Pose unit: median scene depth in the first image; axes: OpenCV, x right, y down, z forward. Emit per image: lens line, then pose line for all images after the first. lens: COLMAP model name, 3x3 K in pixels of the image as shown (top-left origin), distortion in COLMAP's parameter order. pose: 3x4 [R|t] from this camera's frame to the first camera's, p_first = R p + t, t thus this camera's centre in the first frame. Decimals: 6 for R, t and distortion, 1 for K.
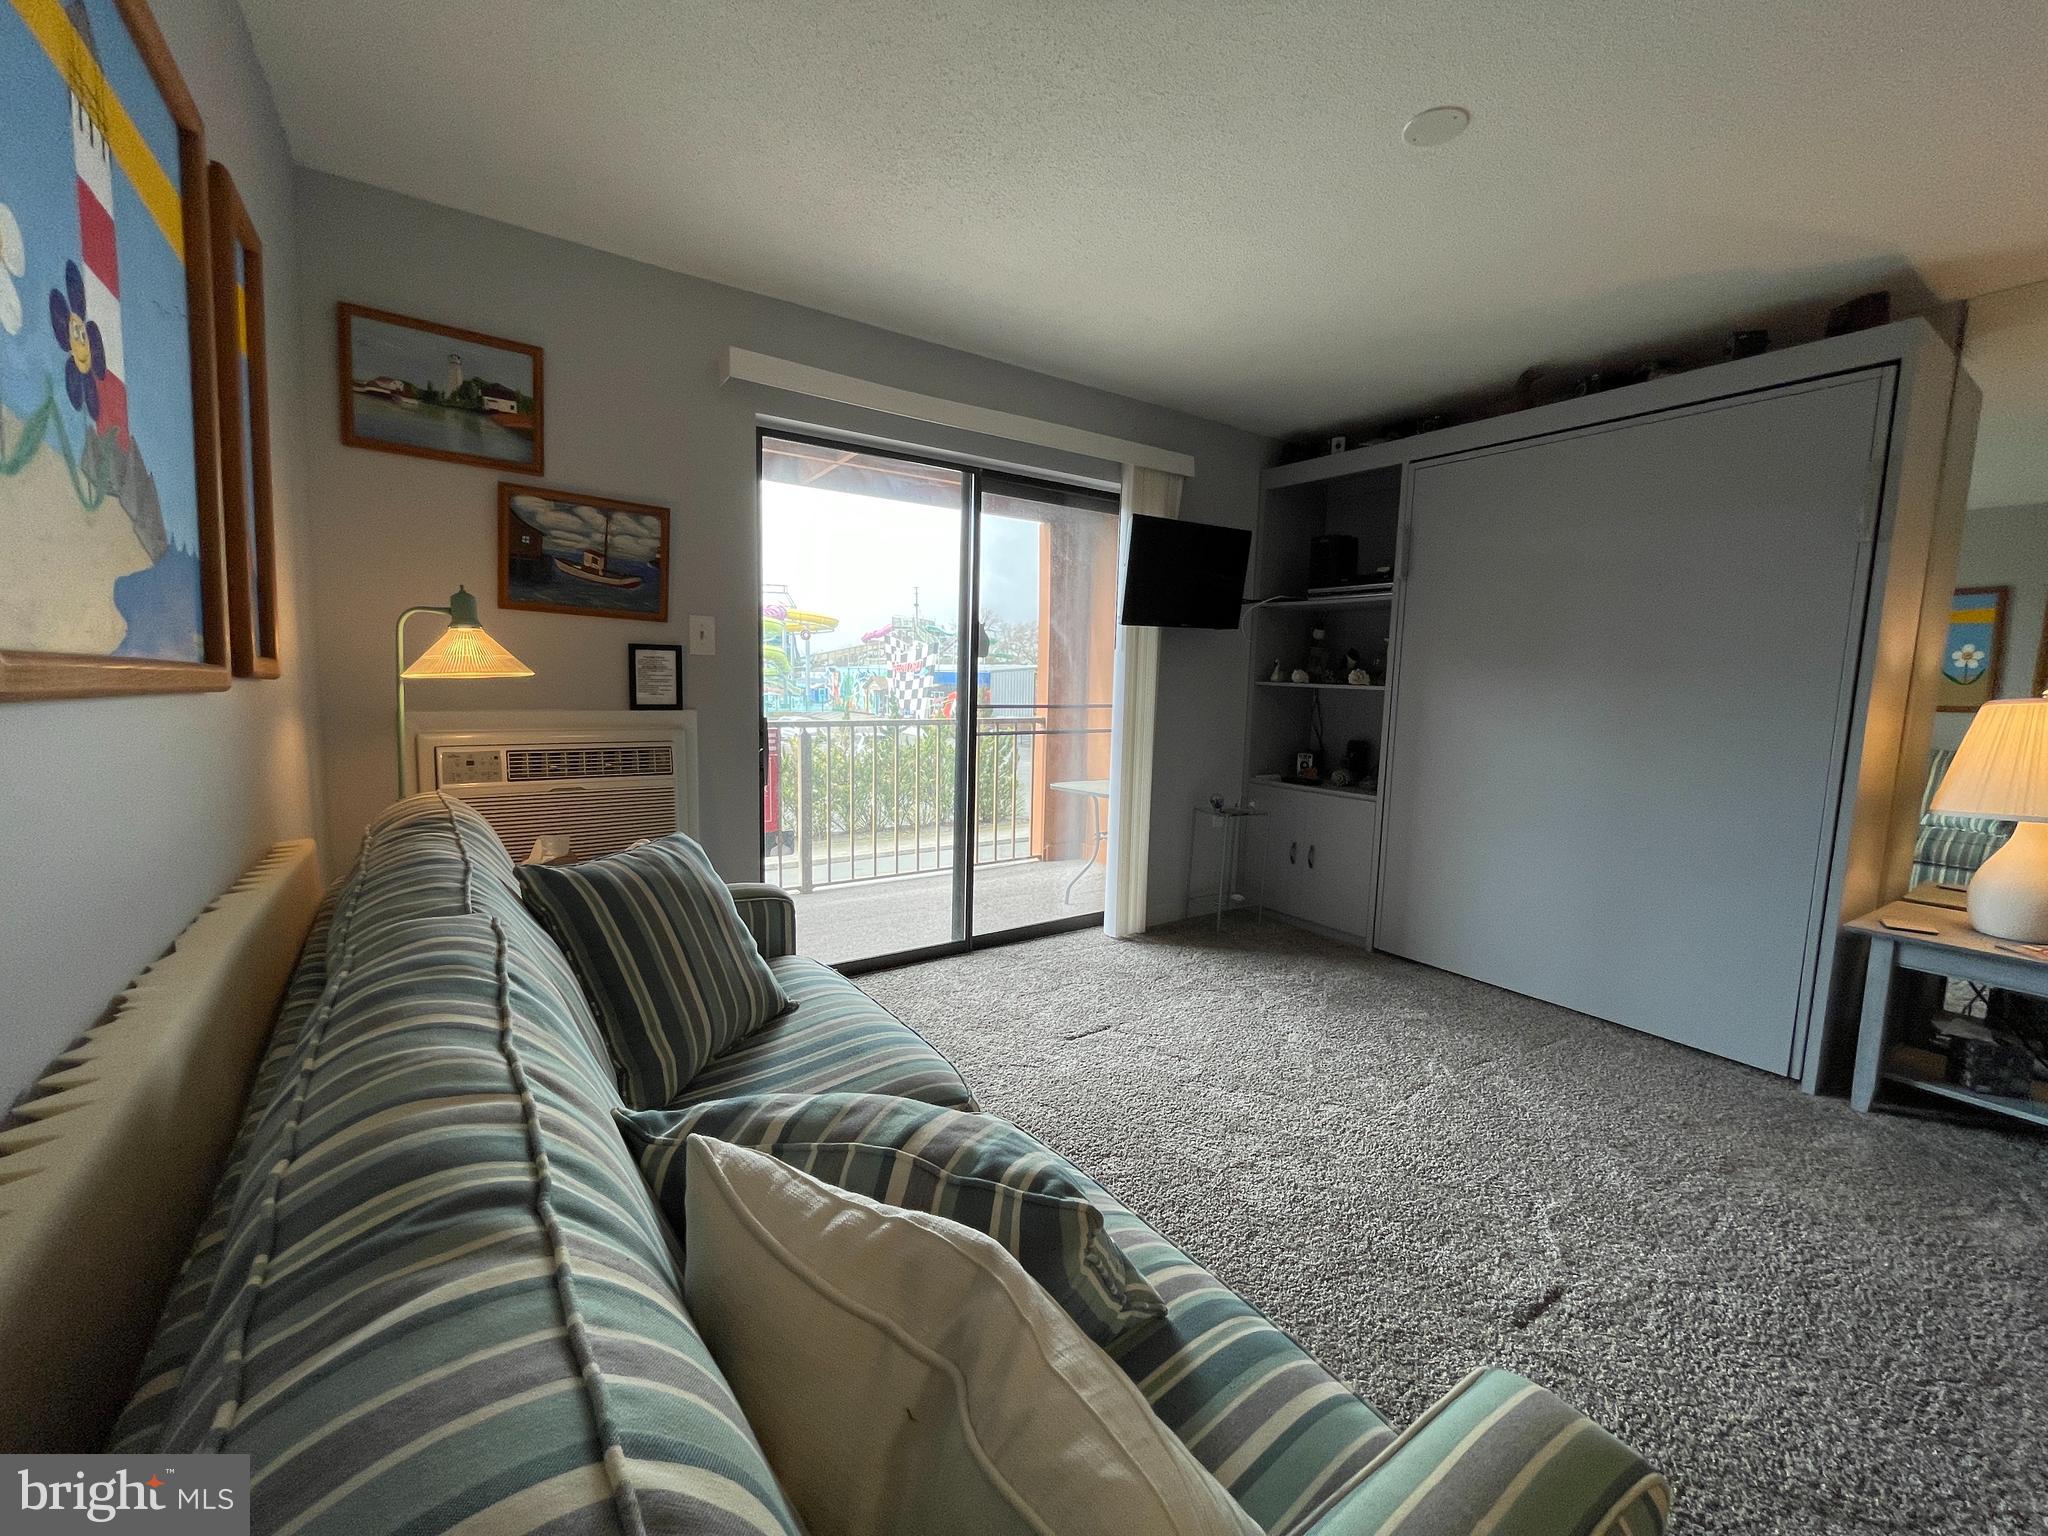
lens RADIAL K [[830.2, 0, 1024.0], [0, 830.2, 768.0], [0, 0, 1]] dist [0.000657, -0.000462]
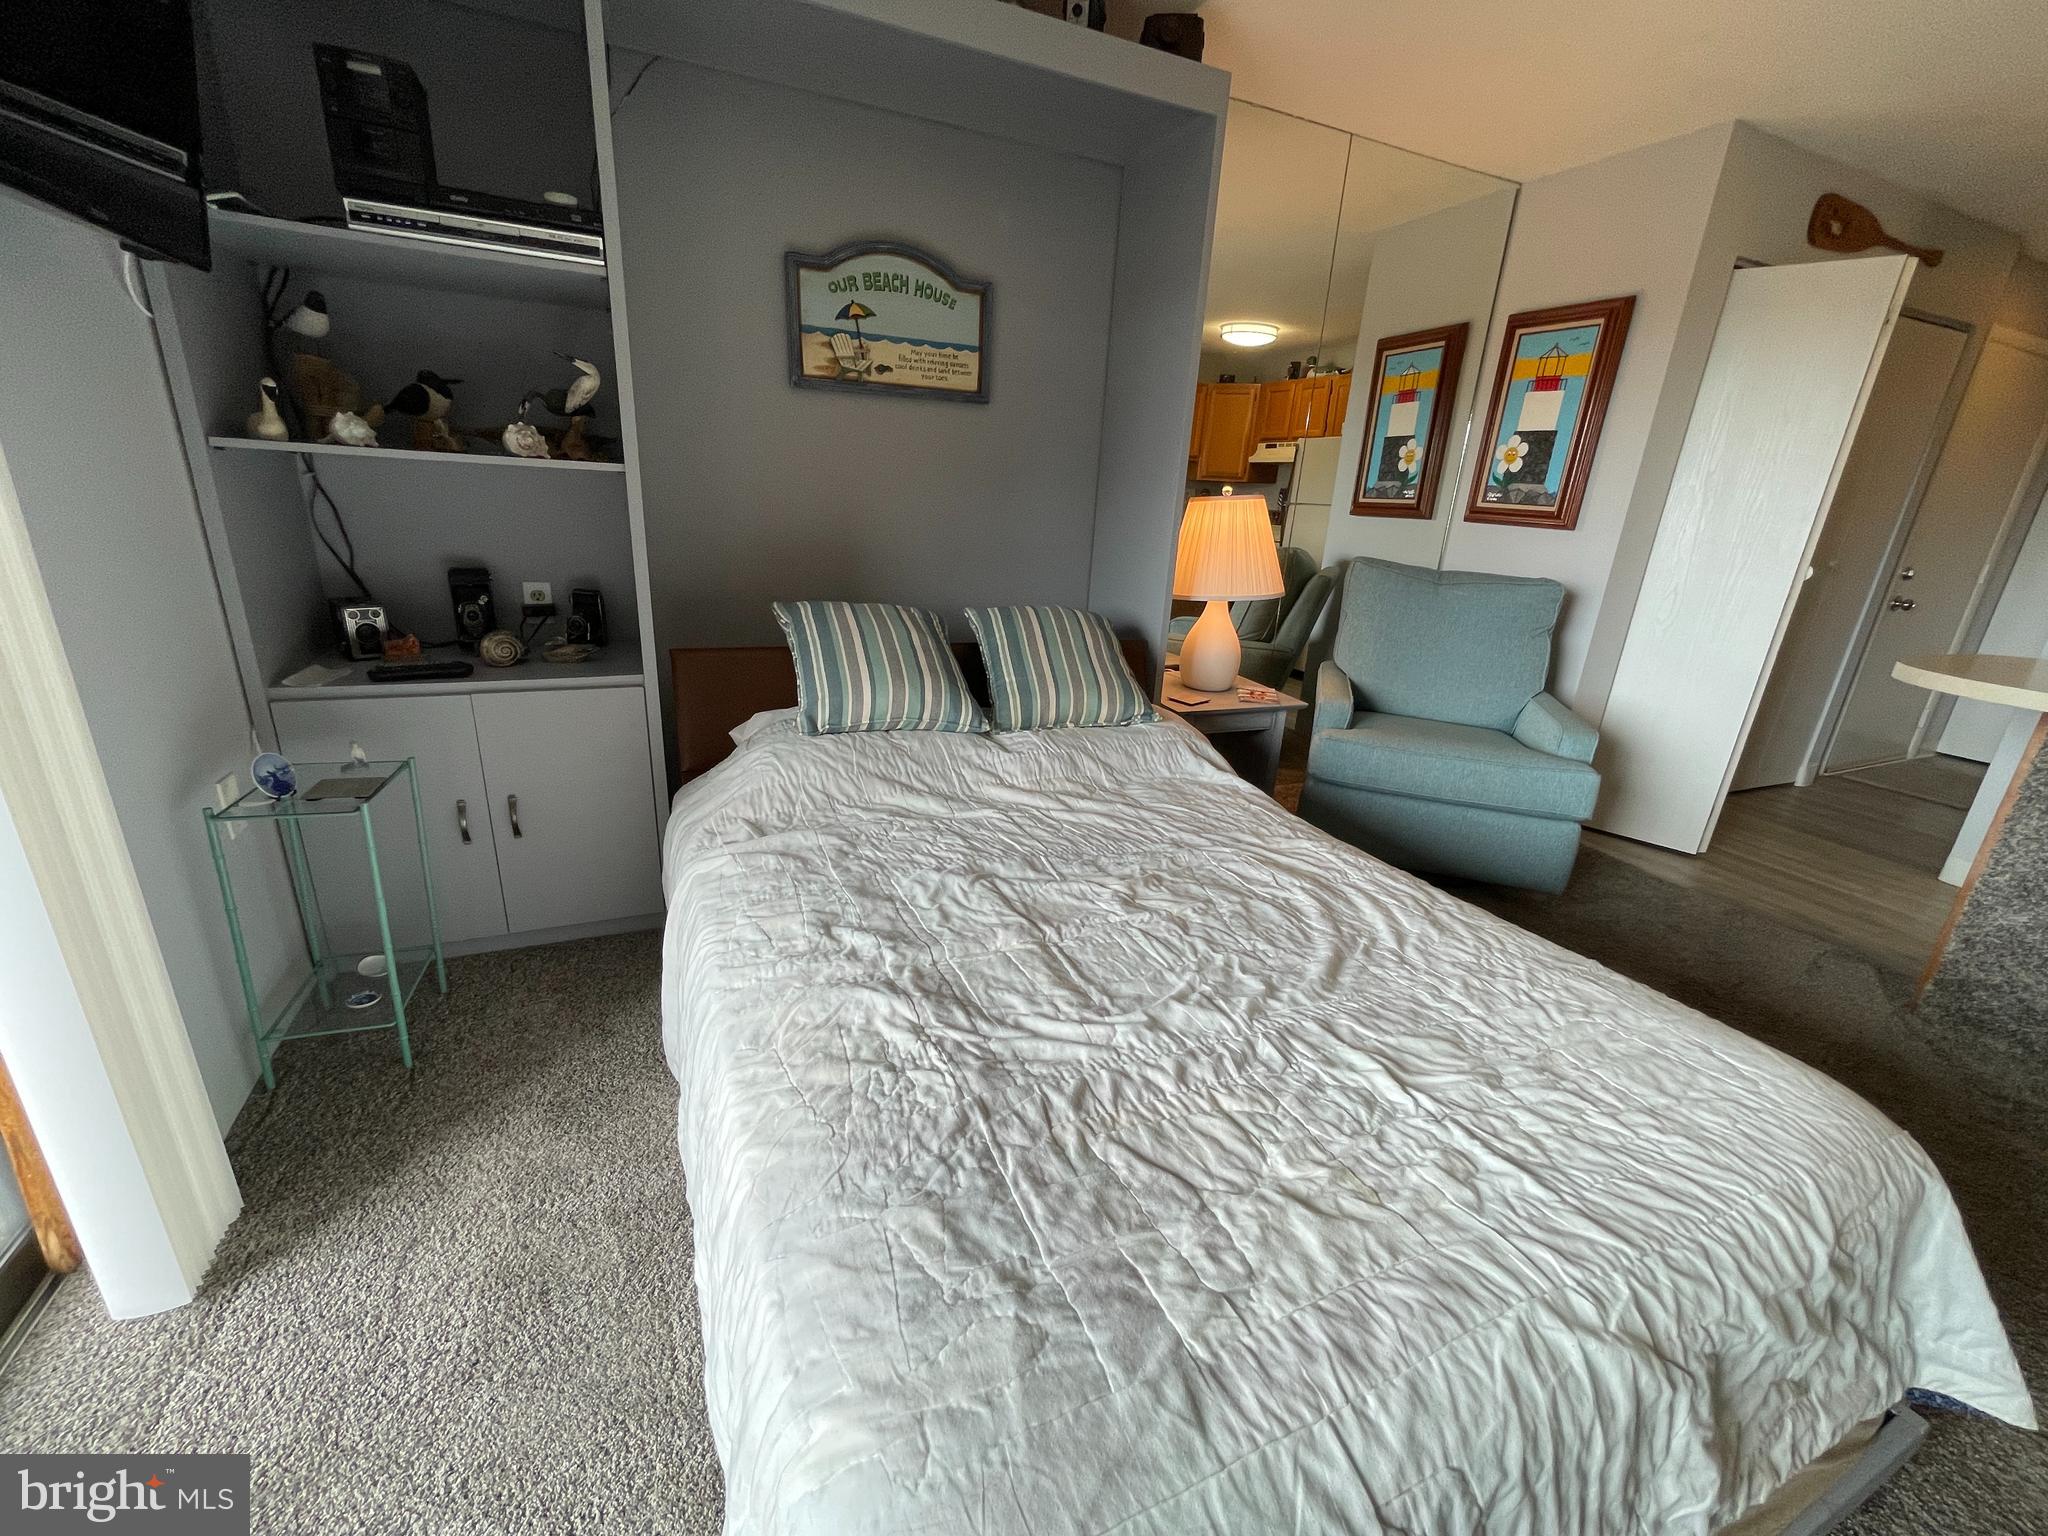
lens RADIAL K [[828.2, 0, 1024.8], [0, 828.2, 767.4], [0, 0, 1]] dist [-0.002469, 0.000000]
pose [[0.179195, -0.332585, 0.925892, -0.049622], [0.057481, 0.943057, 0.327626, -0.062842], [-0.982133, -0.005487, 0.188109, 0.551143]]
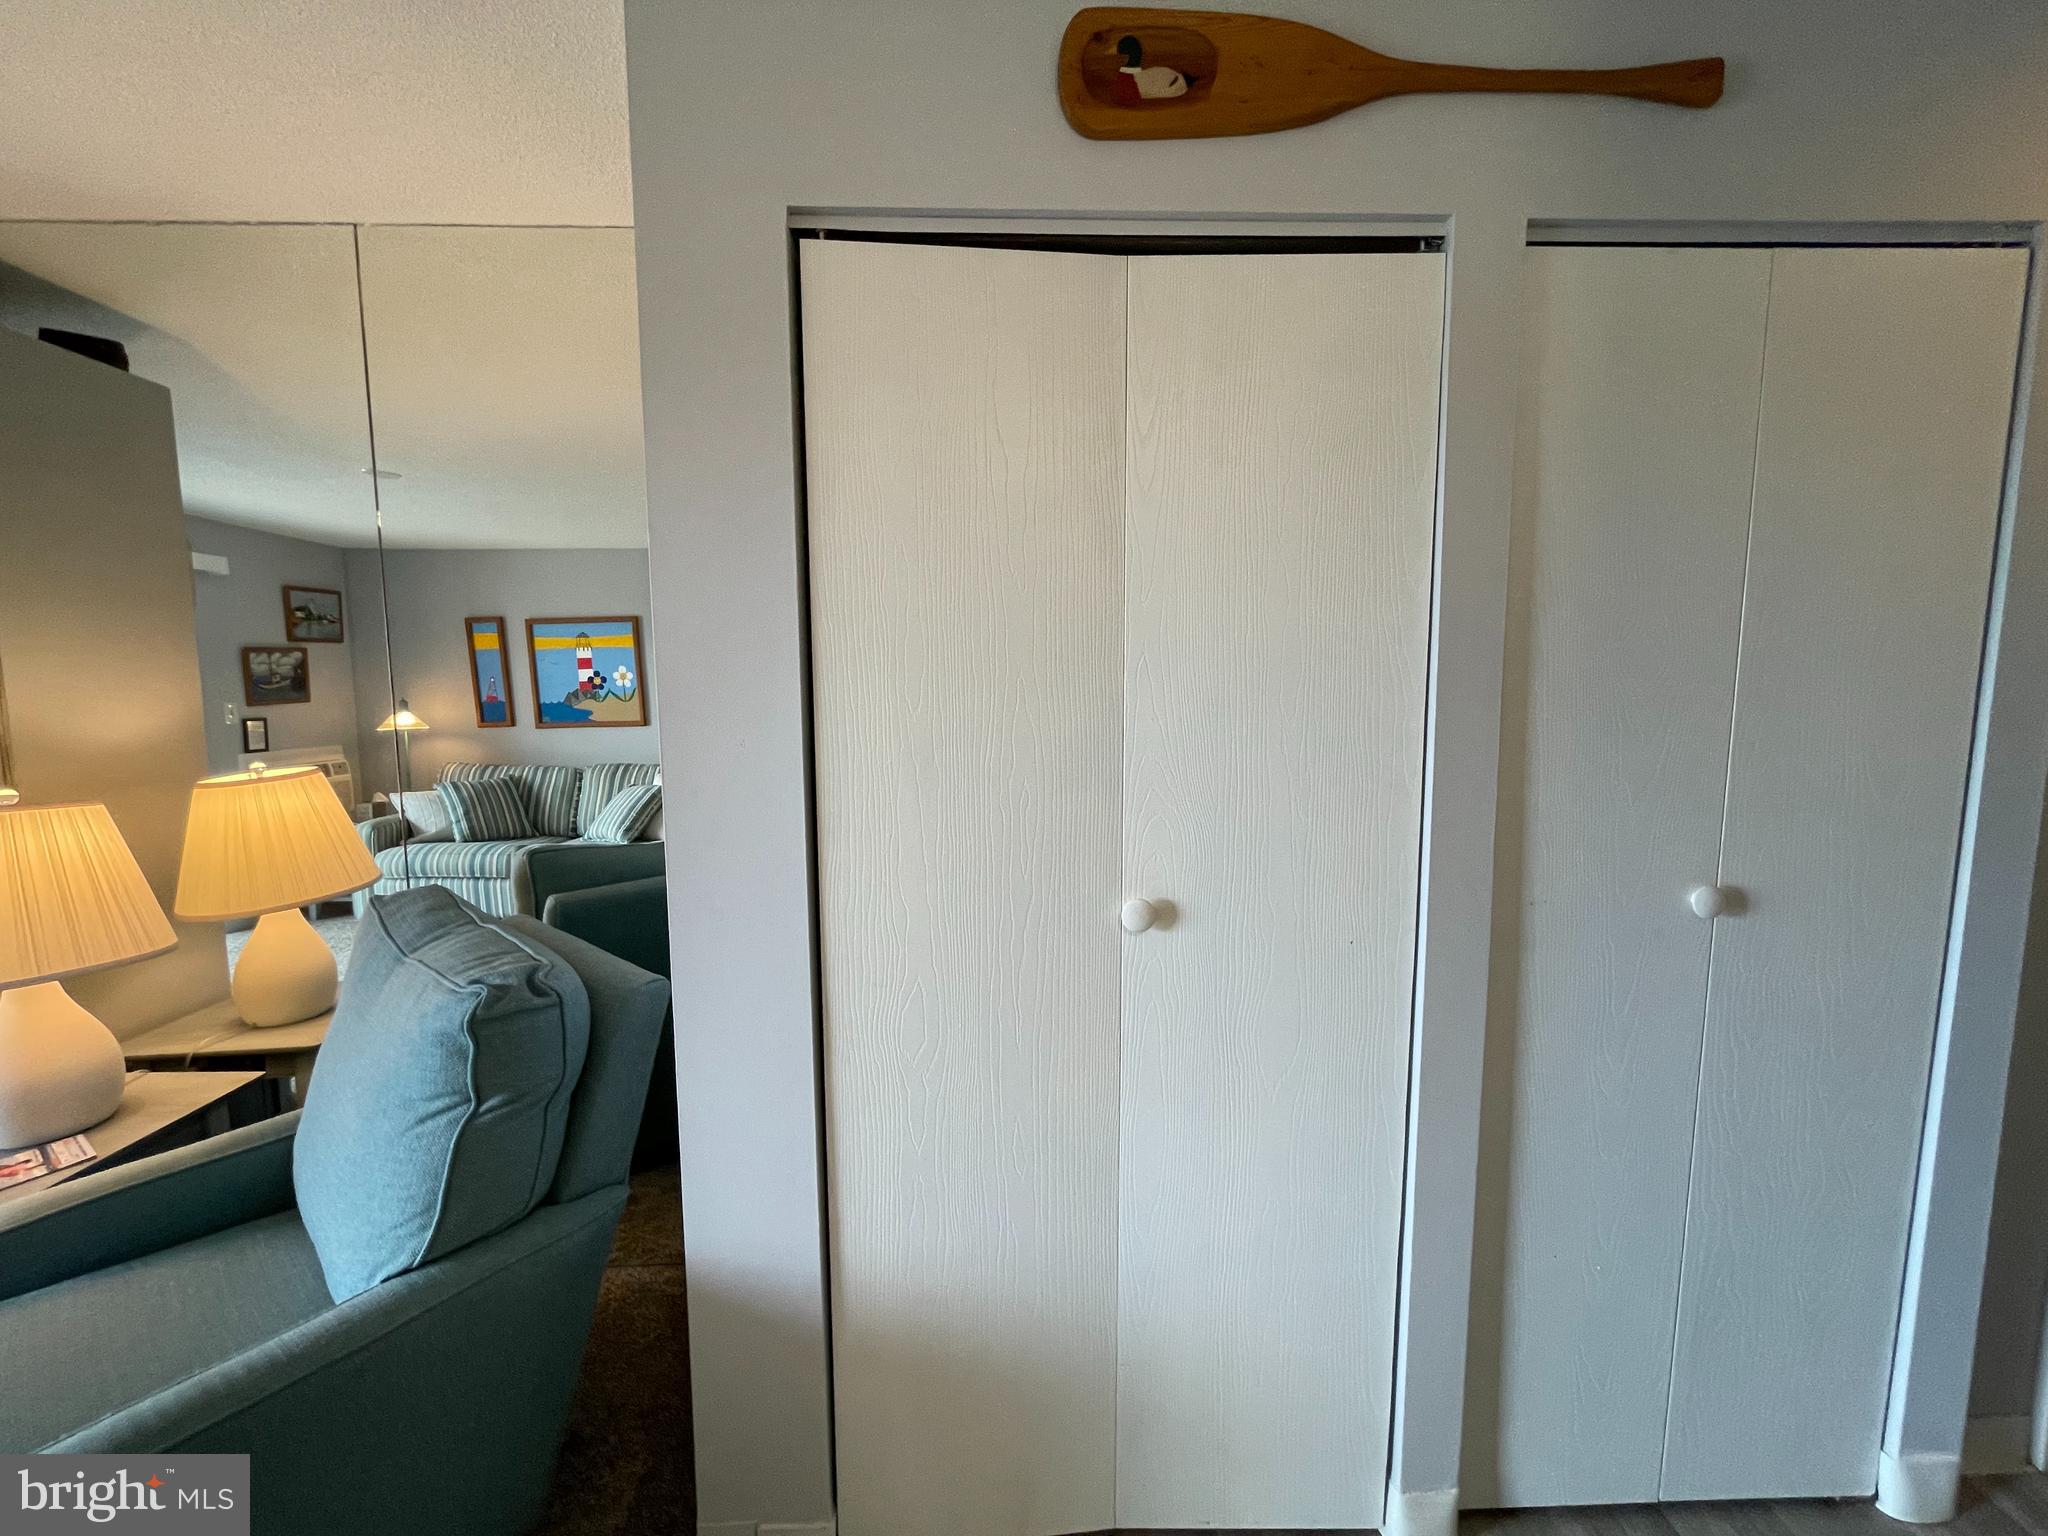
lens RADIAL K [[819.9, 0, 1023.7], [0, 819.9, 762.8], [0, 0, 1]] dist [0.000271, -0.000396]
pose [[0.527528, -0.116606, 0.841497, 0.574390], [0.117540, 0.991027, 0.063641, -0.030919], [-0.841367, 0.065338, 0.536500, -0.054369]]
